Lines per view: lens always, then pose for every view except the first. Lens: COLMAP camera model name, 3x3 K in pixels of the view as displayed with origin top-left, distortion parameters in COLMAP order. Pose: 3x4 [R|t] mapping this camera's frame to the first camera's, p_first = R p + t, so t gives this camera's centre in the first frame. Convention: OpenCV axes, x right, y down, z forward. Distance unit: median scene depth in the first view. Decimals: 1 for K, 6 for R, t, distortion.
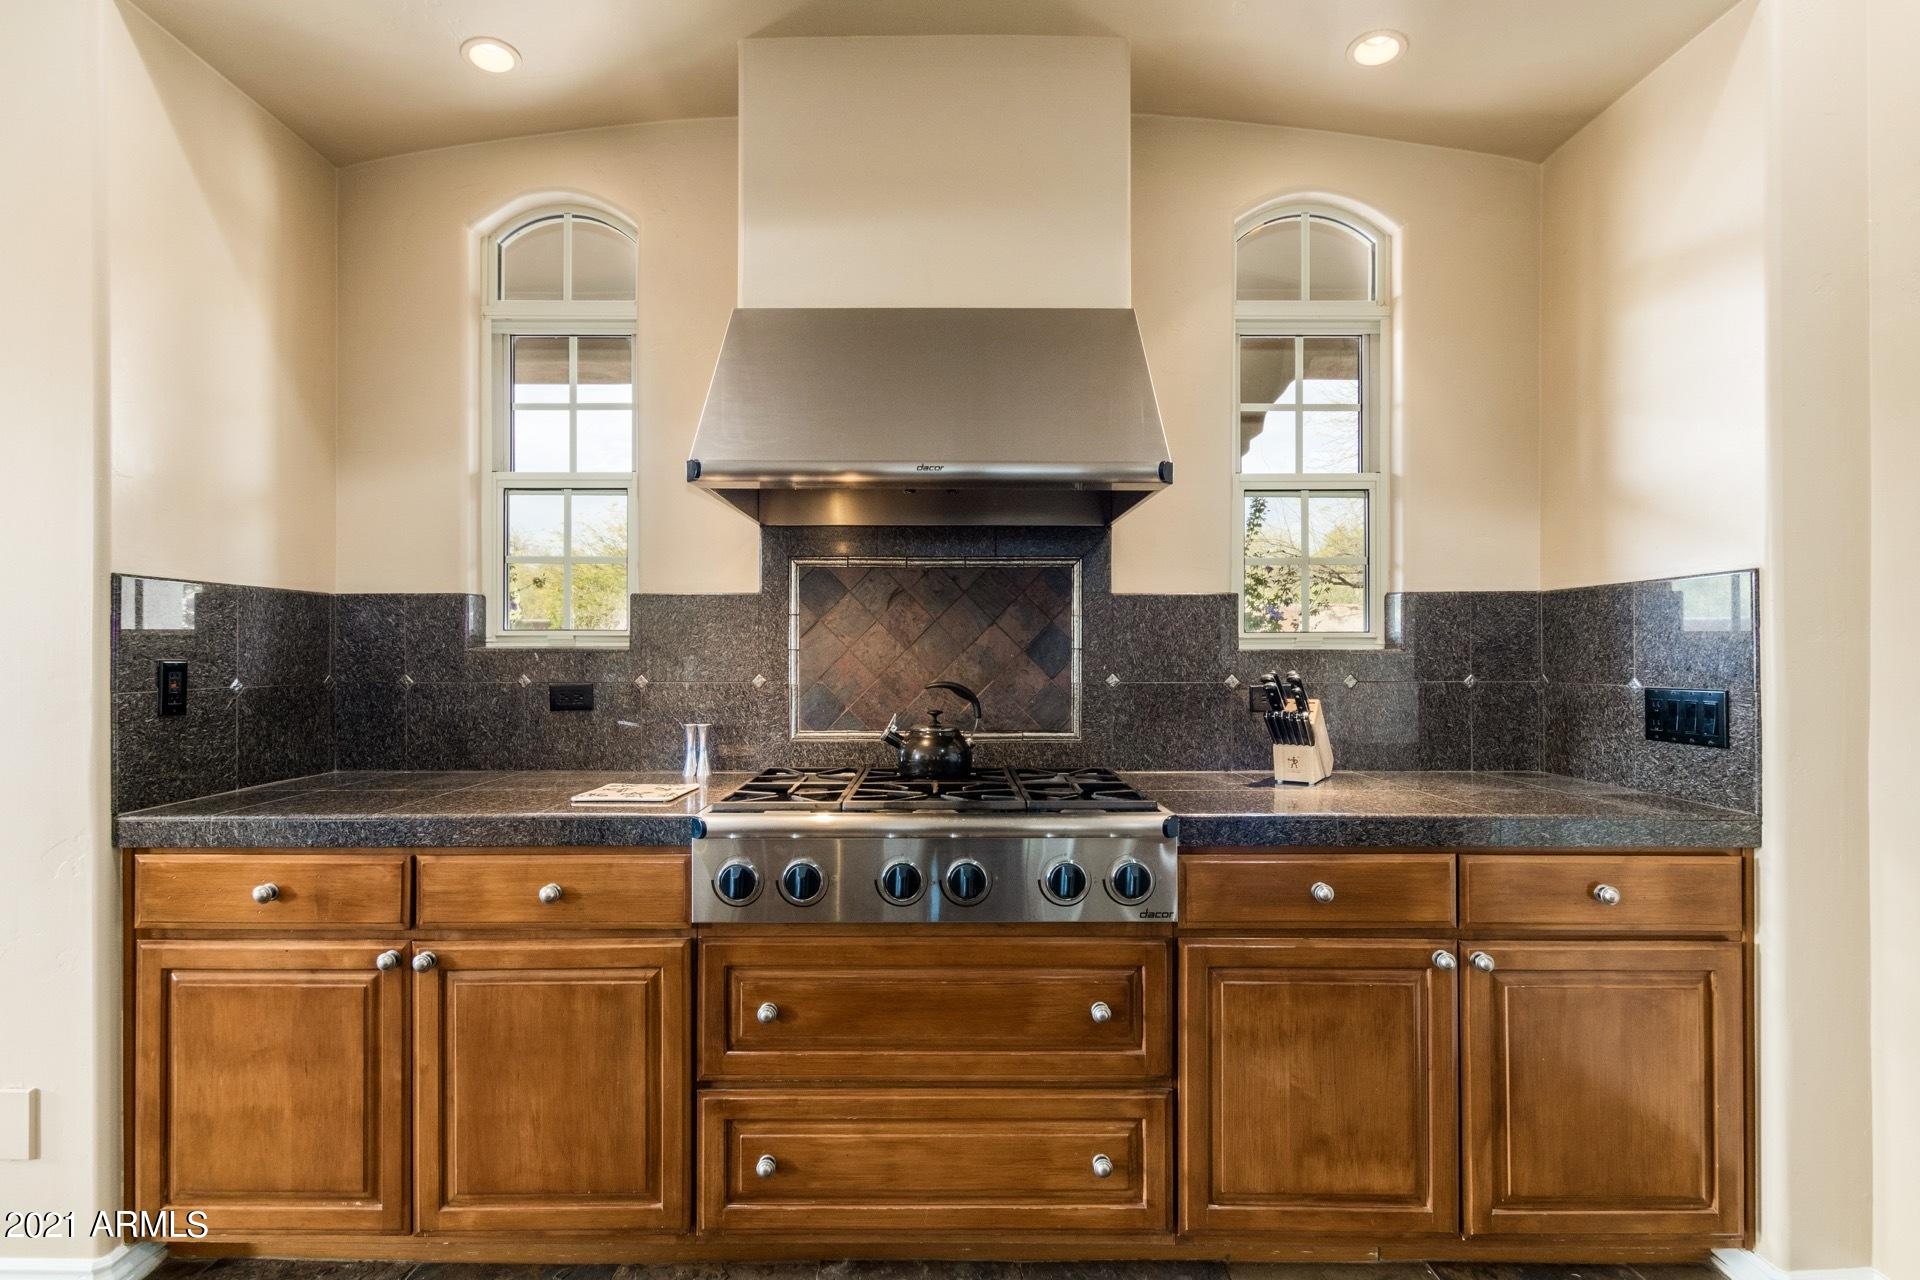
lens RADIAL K [[913.6, 0, 938.0], [0, 913.6, 644.8], [0, 0, 1]] dist [0.011879, -0.005031]
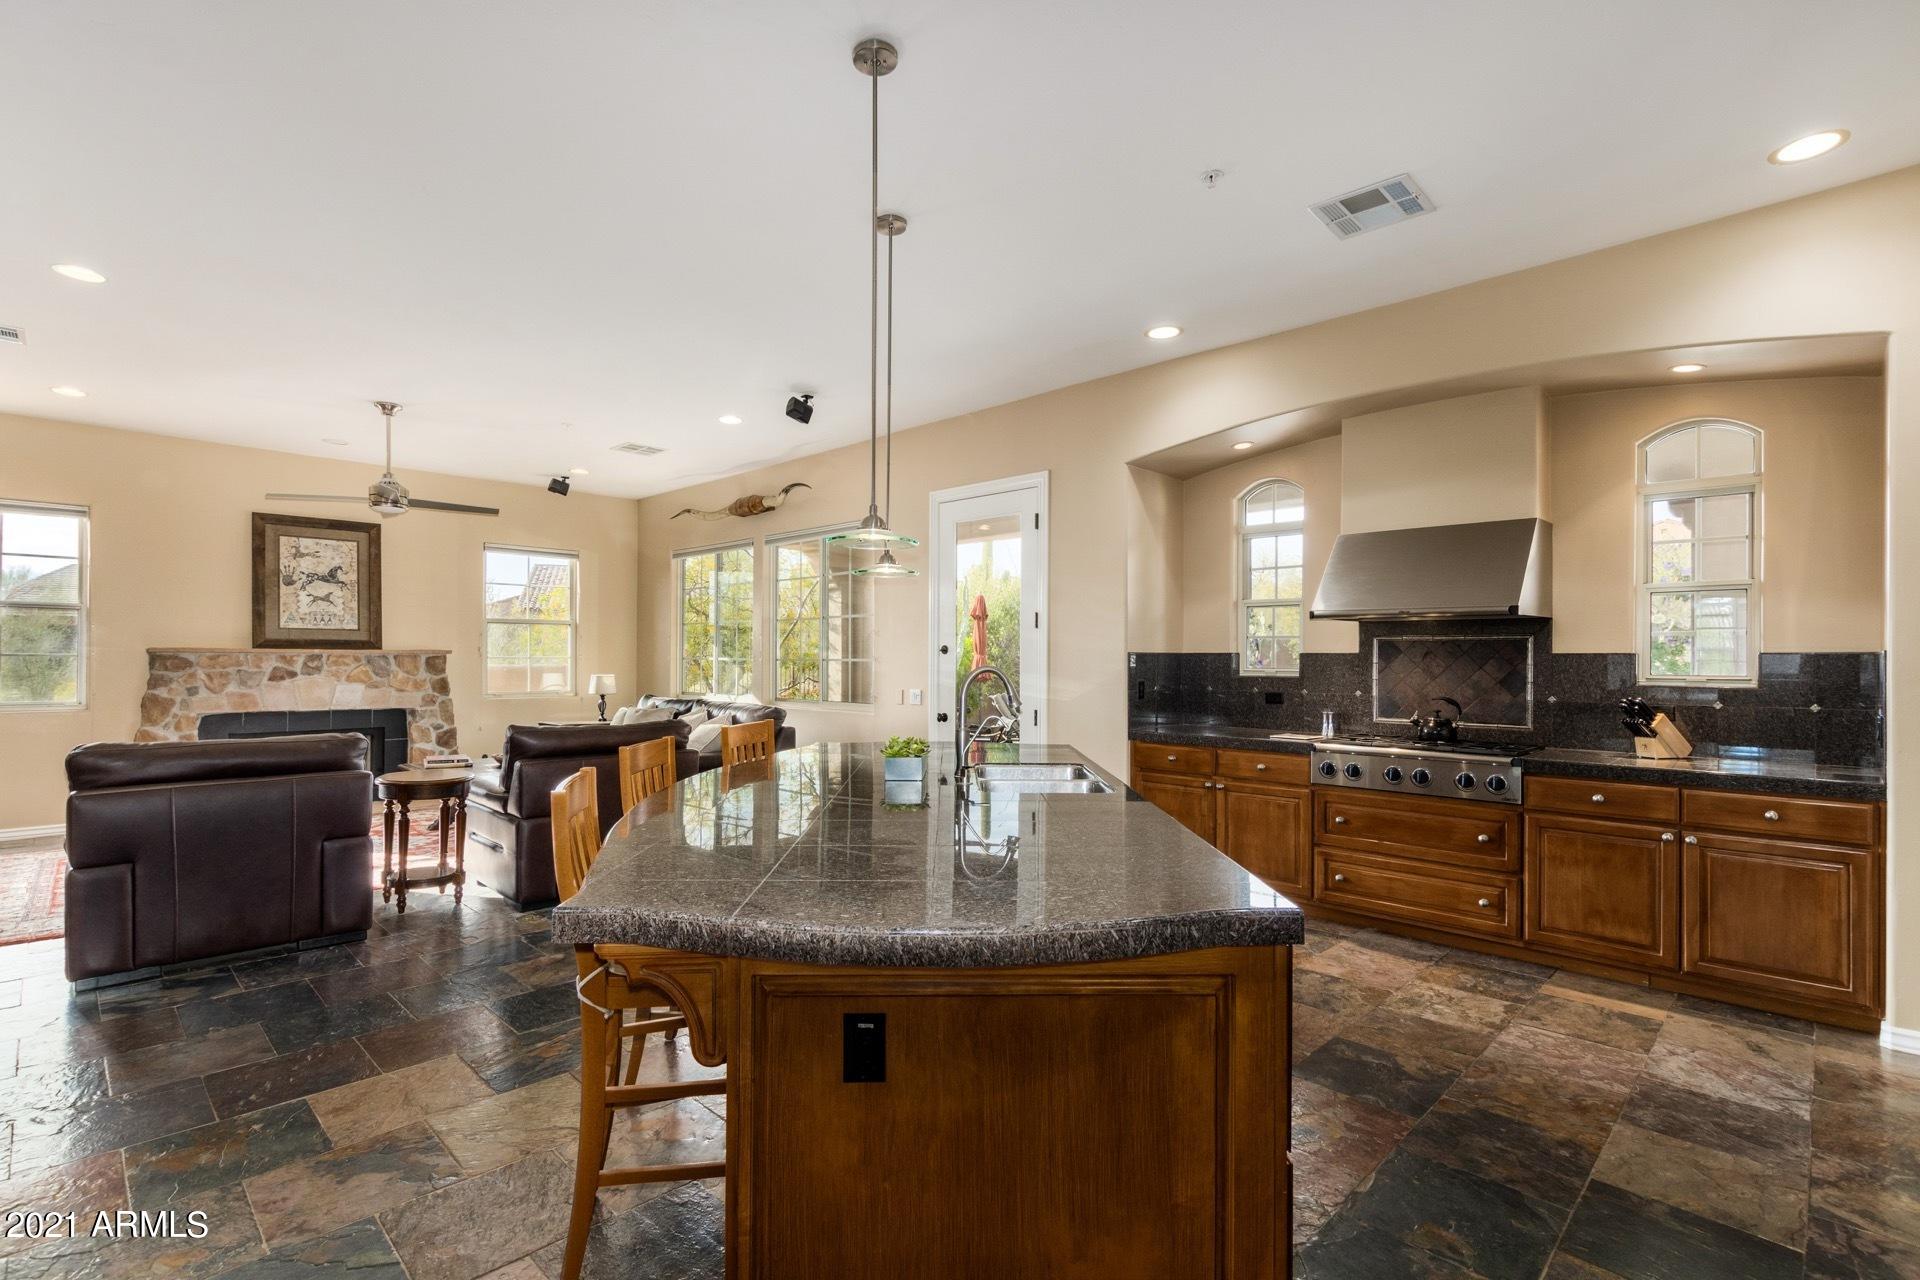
lens RADIAL K [[876.9, 0, 965.9], [0, 876.9, 653.2], [0, 0, 1]] dist [0.001976, -0.001242]
pose [[0.724154, 0.001145, -0.689637, 0.677394], [-0.000057, 0.999999, 0.001601, -0.071097], [0.689638, -0.001120, 0.724153, -1.373385]]
